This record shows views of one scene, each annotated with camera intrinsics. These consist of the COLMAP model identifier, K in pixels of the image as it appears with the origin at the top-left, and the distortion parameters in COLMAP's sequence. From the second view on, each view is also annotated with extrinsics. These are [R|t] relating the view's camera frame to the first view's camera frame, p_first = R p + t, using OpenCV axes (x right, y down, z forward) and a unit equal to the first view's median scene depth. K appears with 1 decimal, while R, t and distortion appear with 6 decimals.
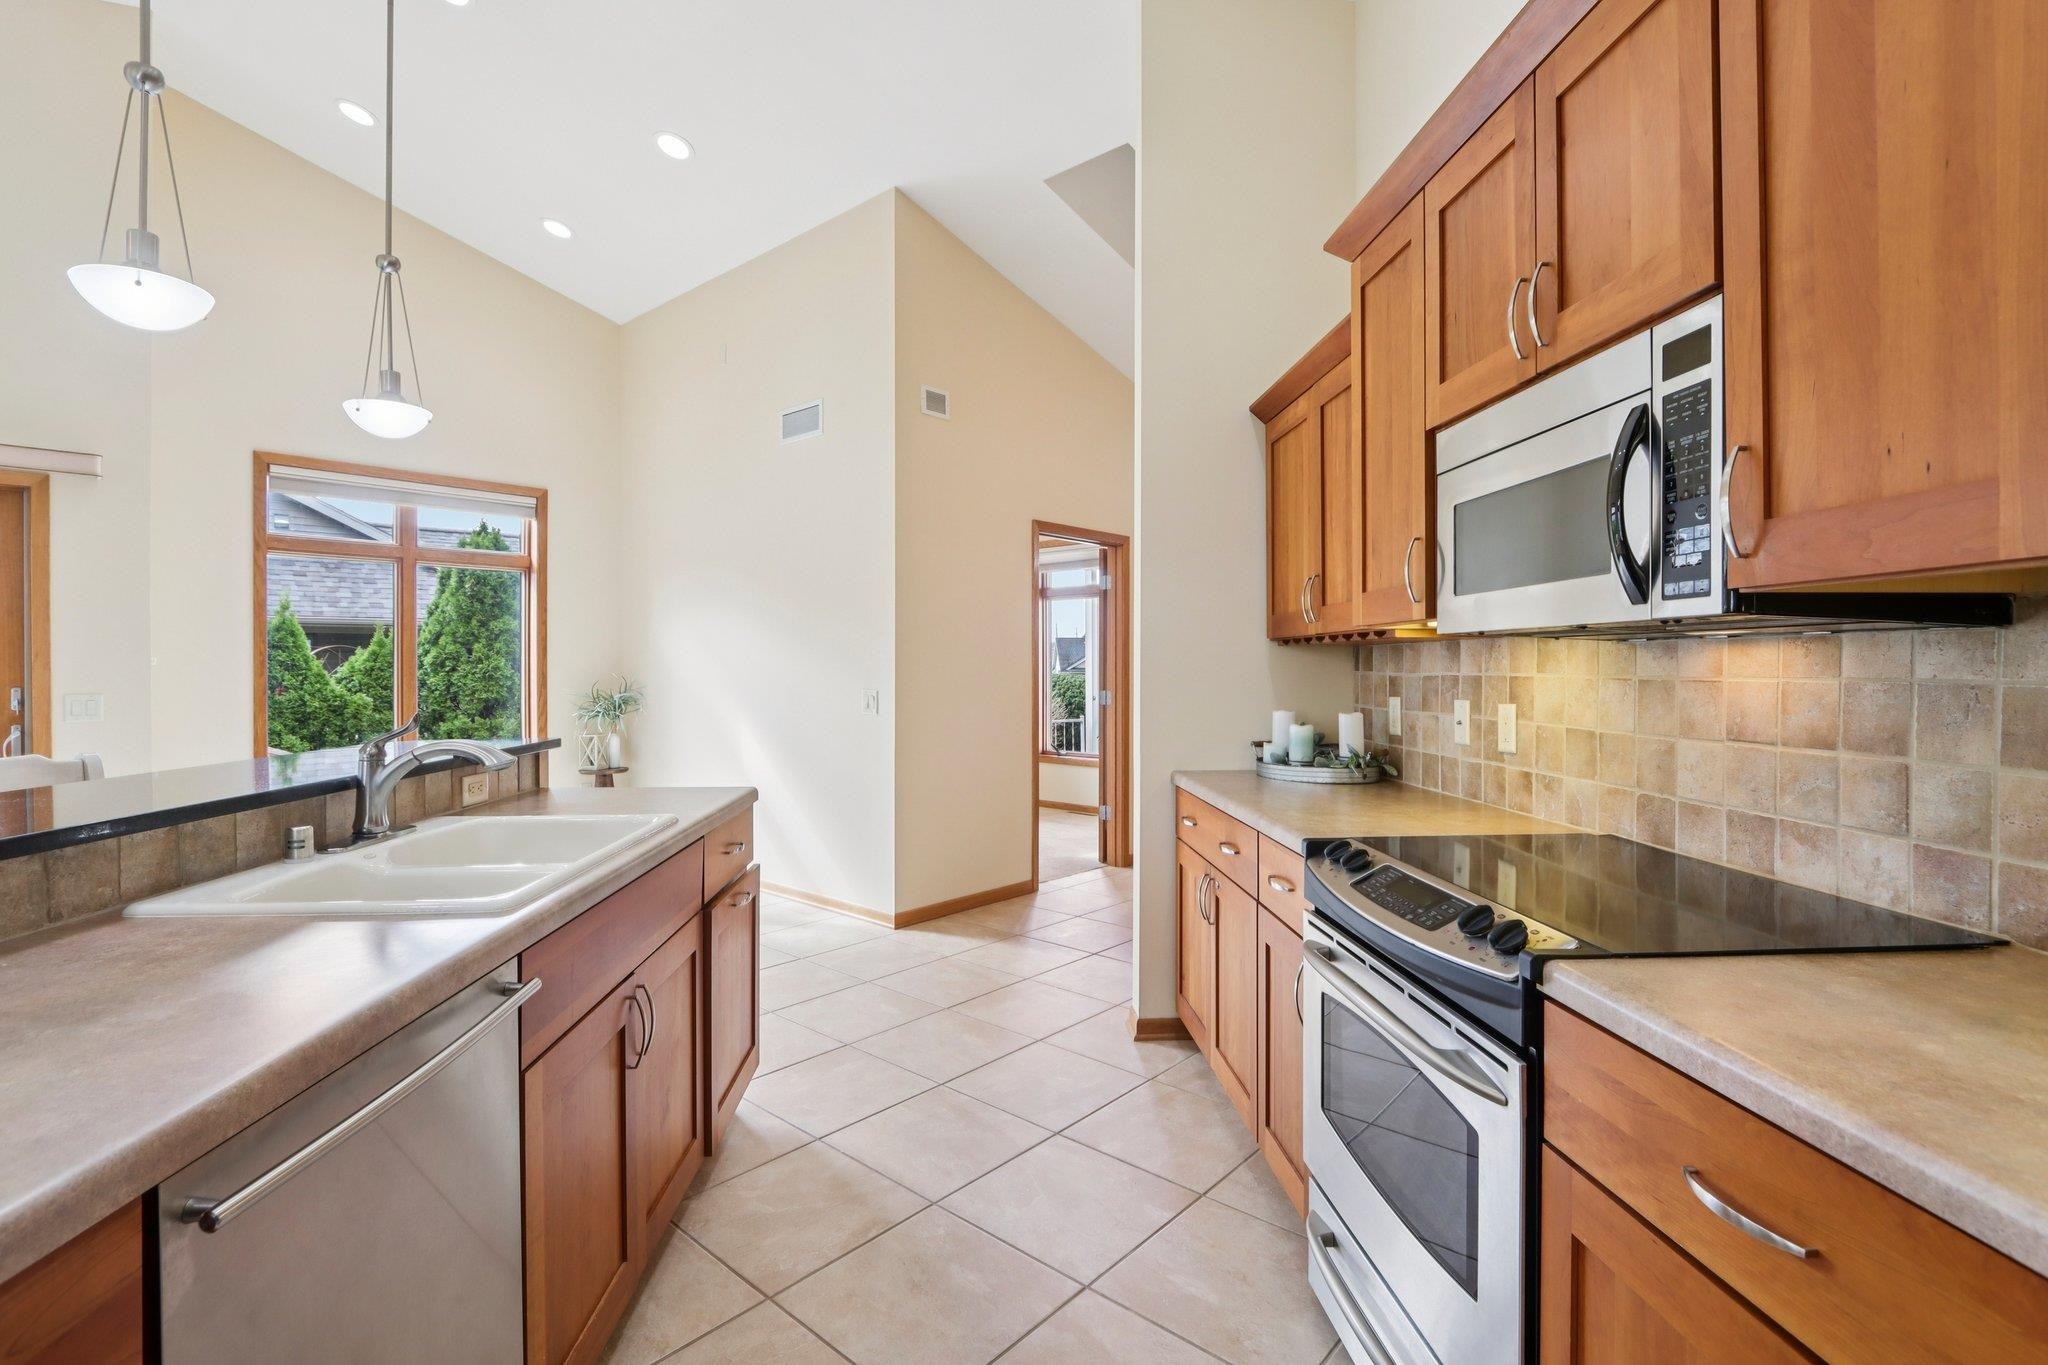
lens RADIAL K [[946.9, 0, 1023.4], [0, 946.9, 673.6], [0, 0, 1]] dist [-0.011931, 0.000176]
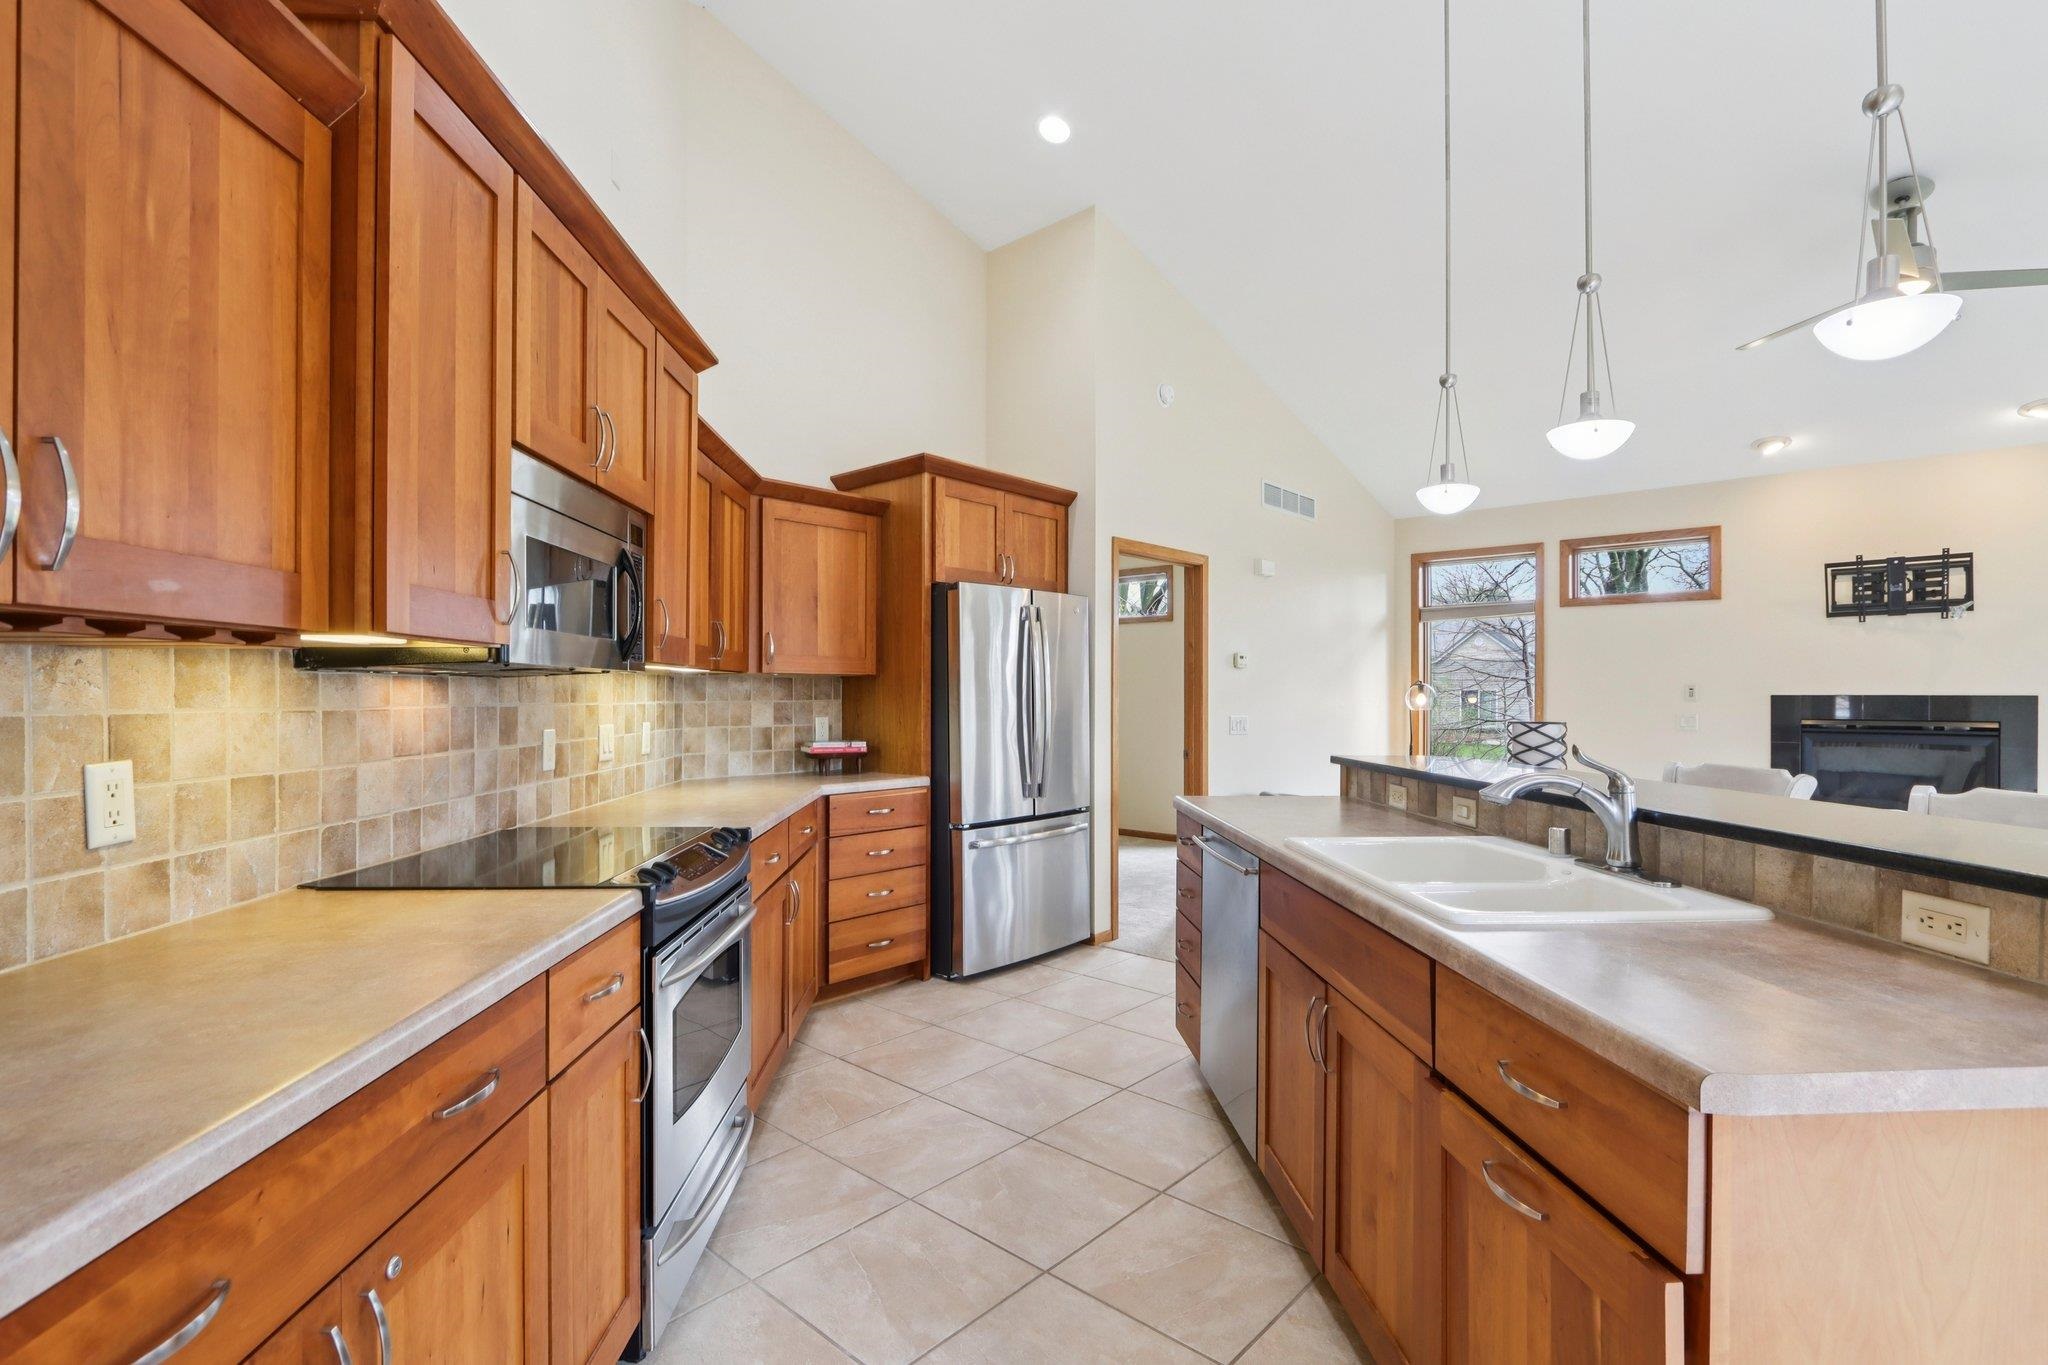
lens RADIAL K [[959.7, 0, 1034.3], [0, 959.7, 697.2], [0, 0, 1]] dist [-0.003275, 0.000118]
pose [[-0.999999, -0.000446, 0.000951, -0.063980], [-0.000437, 0.999955, 0.009448, -0.014345], [-0.000956, 0.009447, -0.999955, 1.645097]]
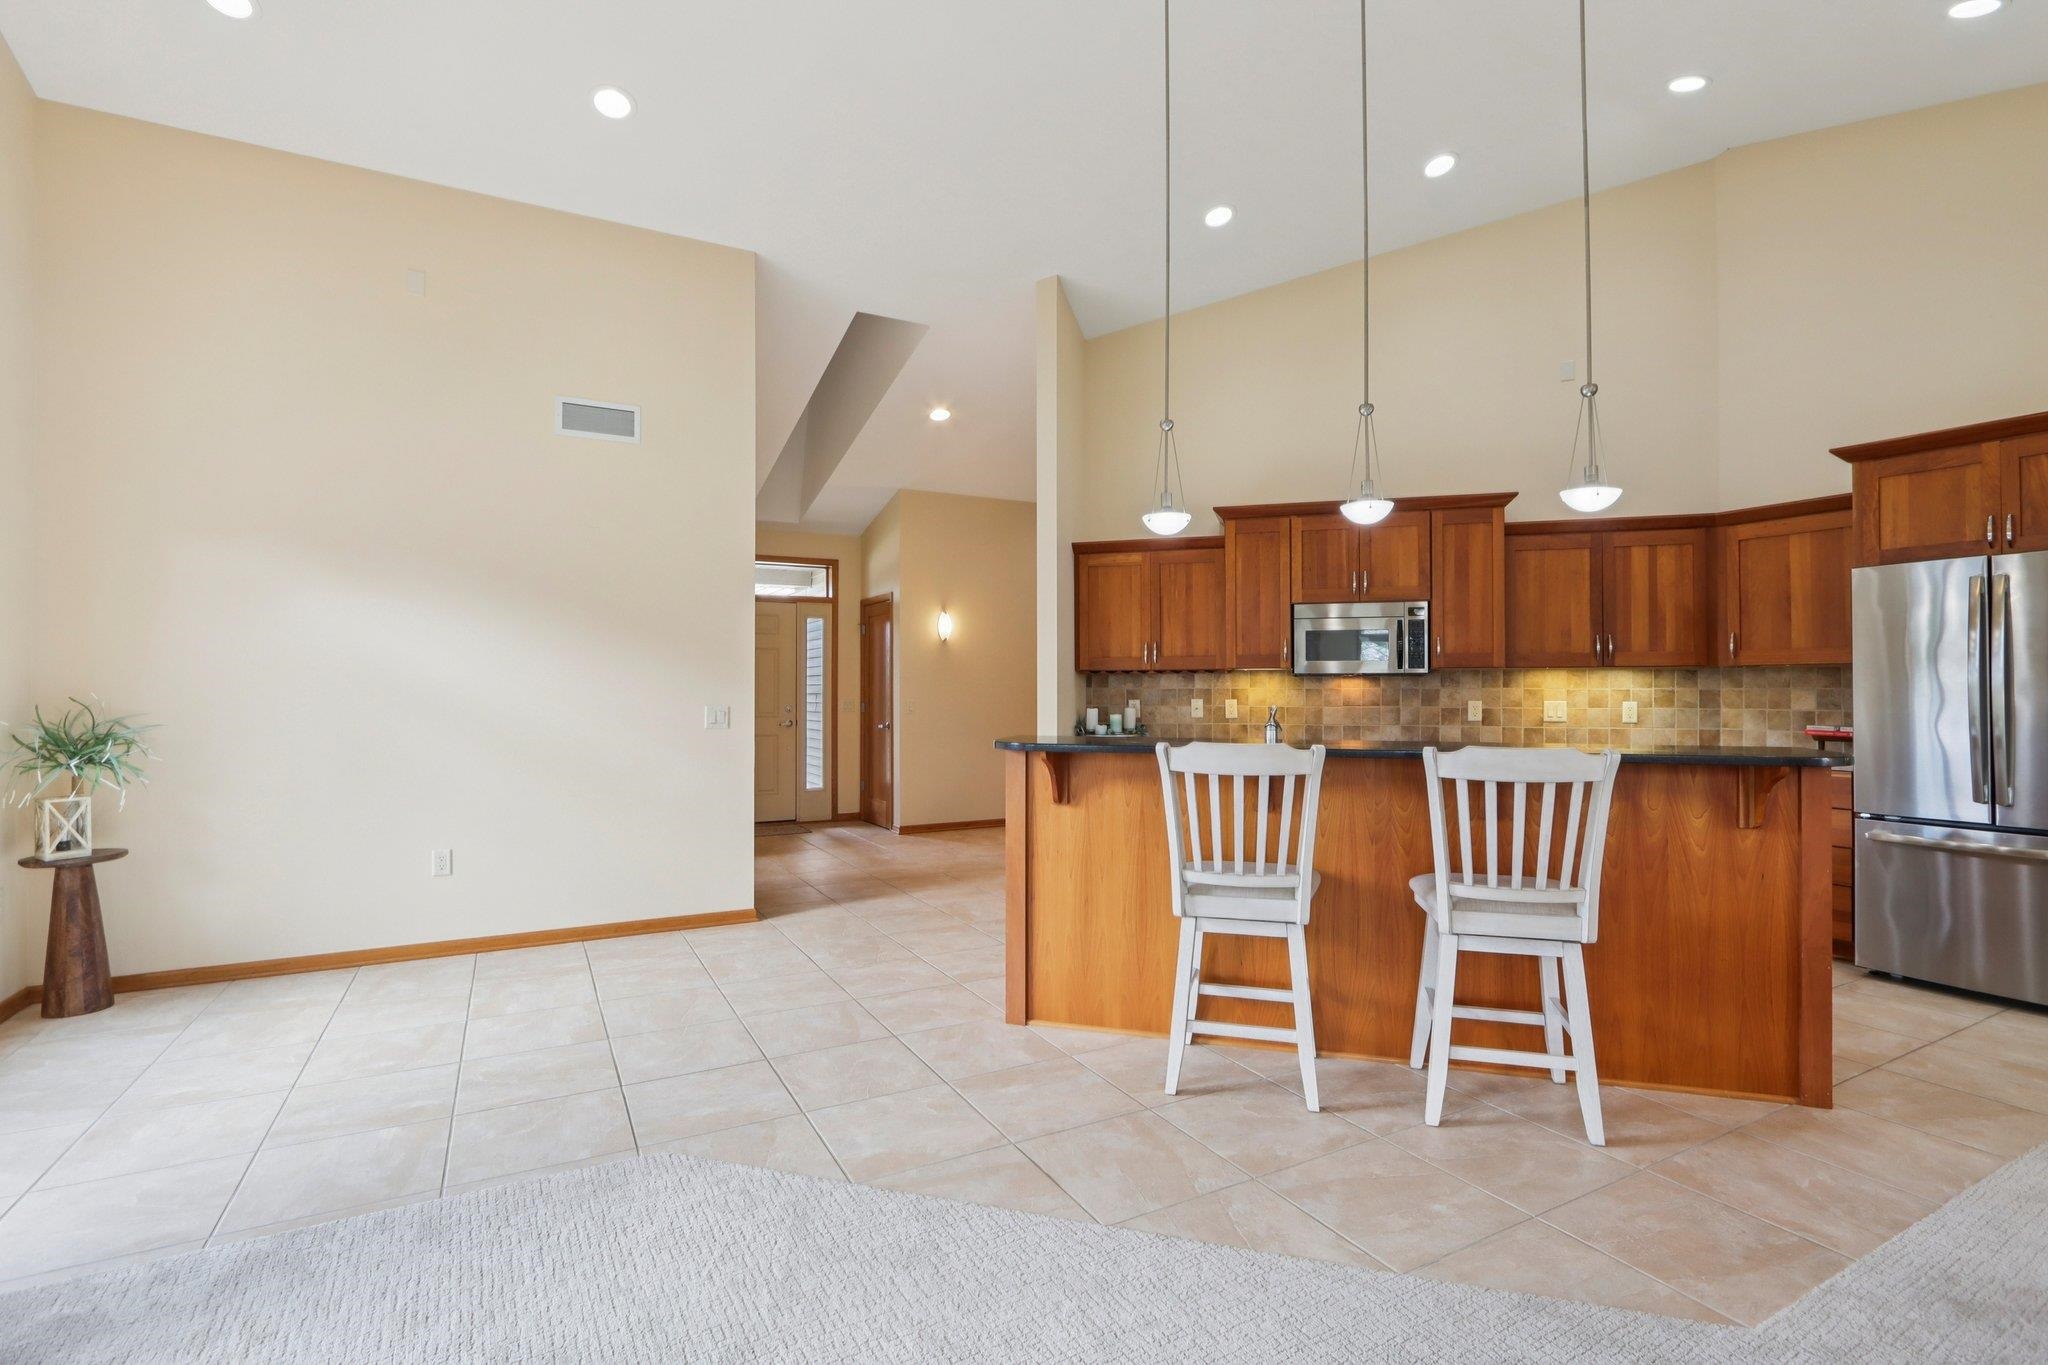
lens RADIAL K [[946.9, 0, 1023.4], [0, 946.9, 673.6], [0, 0, 1]] dist [-0.011931, 0.000176]
pose [[0.342389, 0.015582, 0.939429, -2.175327], [0.006823, 0.999795, -0.019070, 0.007064], [-0.939534, 0.012939, 0.342212, 0.667615]]
